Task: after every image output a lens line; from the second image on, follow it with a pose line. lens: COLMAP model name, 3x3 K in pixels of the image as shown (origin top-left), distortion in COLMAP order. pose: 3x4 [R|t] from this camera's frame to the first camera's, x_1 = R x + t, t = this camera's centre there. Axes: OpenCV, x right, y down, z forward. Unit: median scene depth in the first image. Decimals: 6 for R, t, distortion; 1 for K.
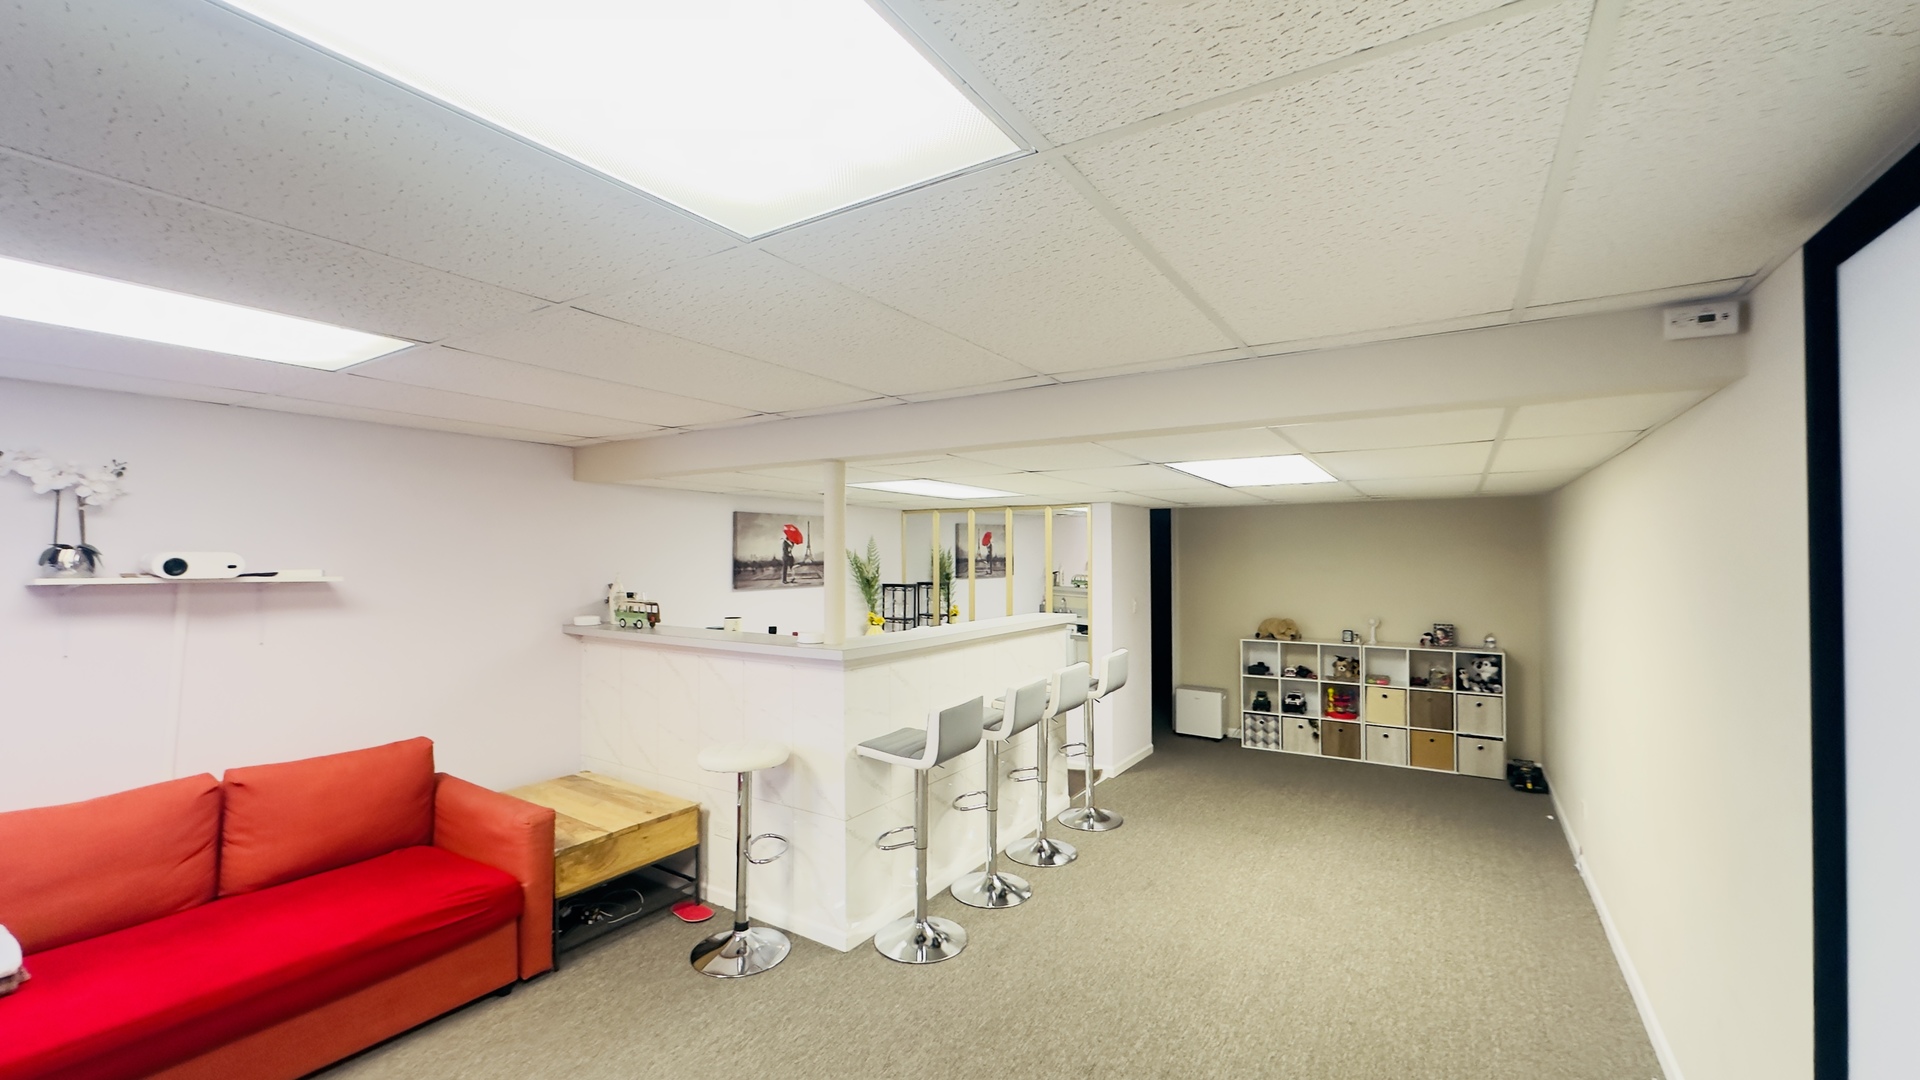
lens RADIAL K [[775.4, 0, 957.5], [0, 775.4, 542.4], [0, 0, 1]] dist [0.000503, 0.000394]
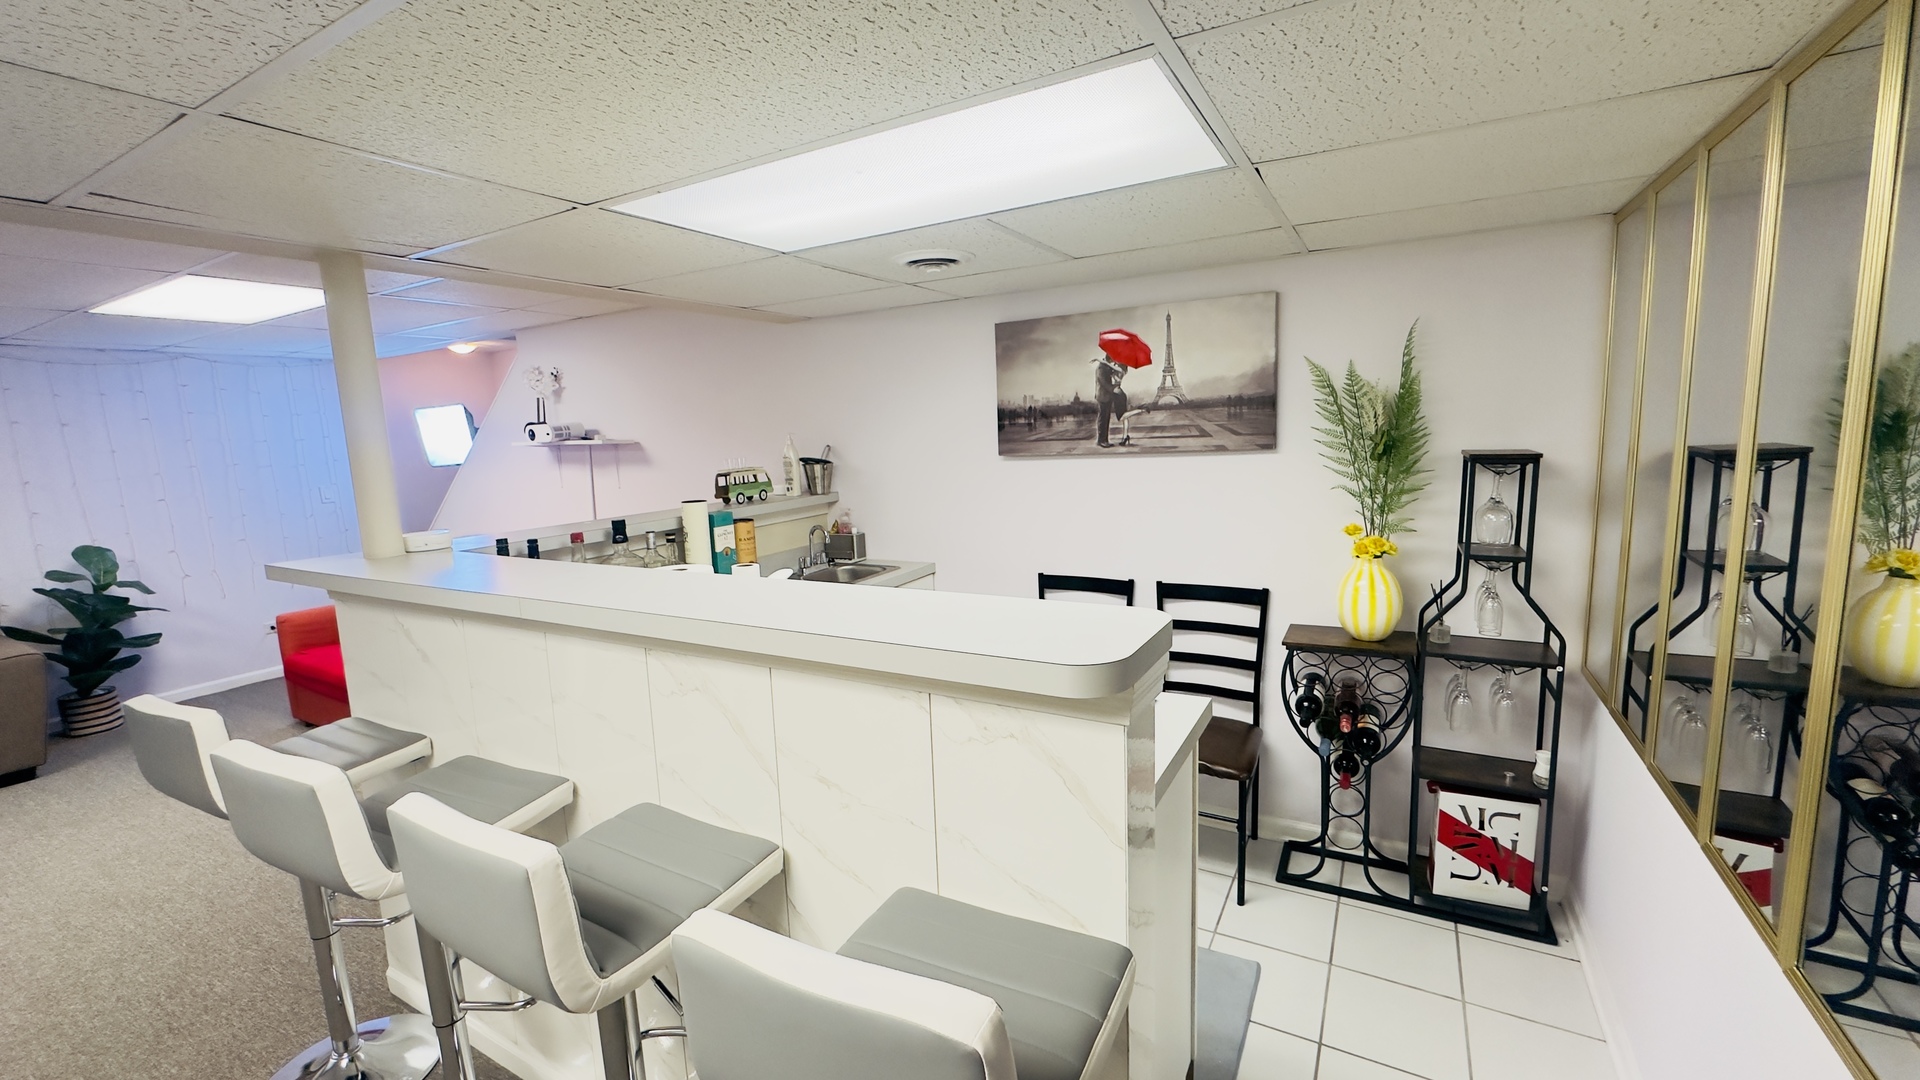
lens RADIAL K [[775.4, 0, 957.5], [0, 775.4, 542.4], [0, 0, 1]] dist [0.000503, 0.000394]
pose [[0.041911, 0.140016, -0.989262, 0.256746], [0.057311, 0.988165, 0.142288, 0.031275], [0.997476, -0.062659, 0.033390, 0.755700]]
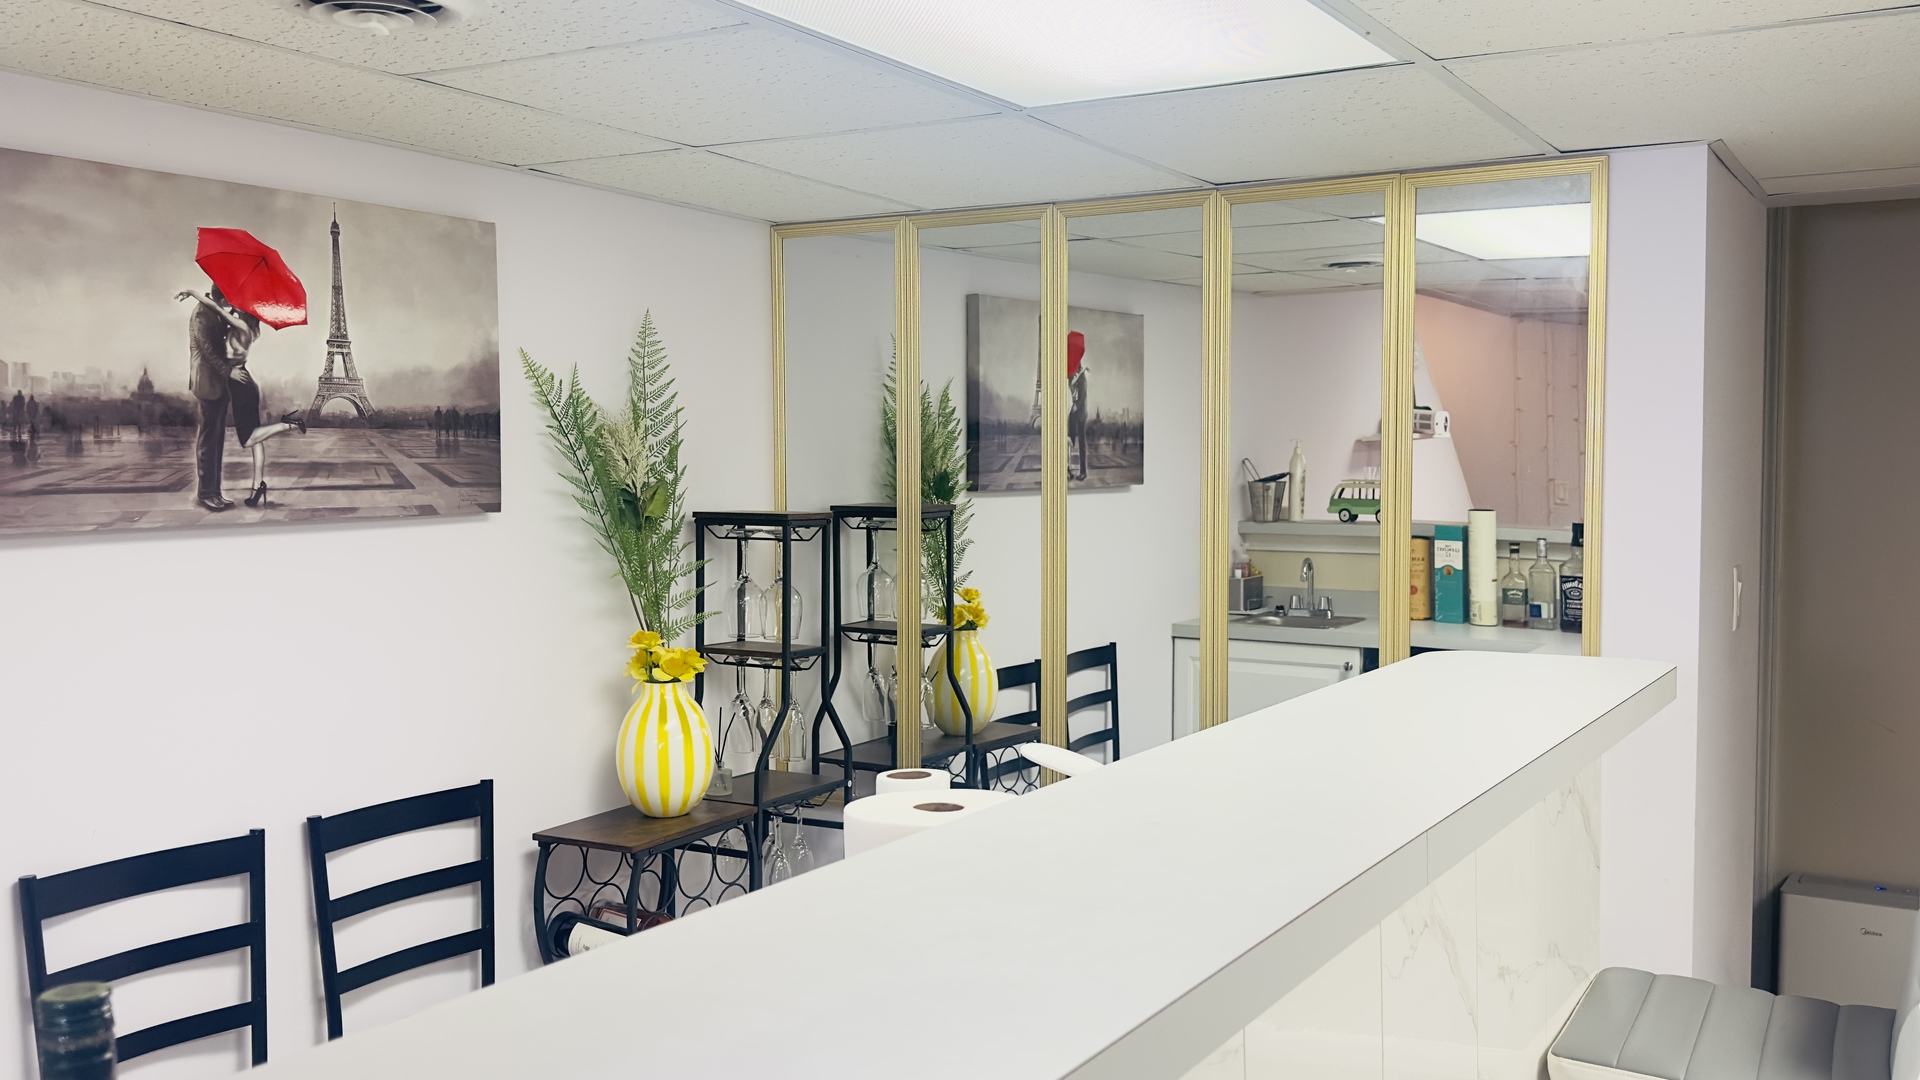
lens RADIAL K [[1737.1, 0, 960.0], [0, 1737.1, 540.0], [0, 0, 1]] dist [-0.000988, -0.014224]
pose [[0.999451, -0.005081, 0.032727, -0.030530], [0.002904, 0.997799, 0.066242, 0.026165], [-0.032991, -0.066111, 0.997267, 0.450184]]
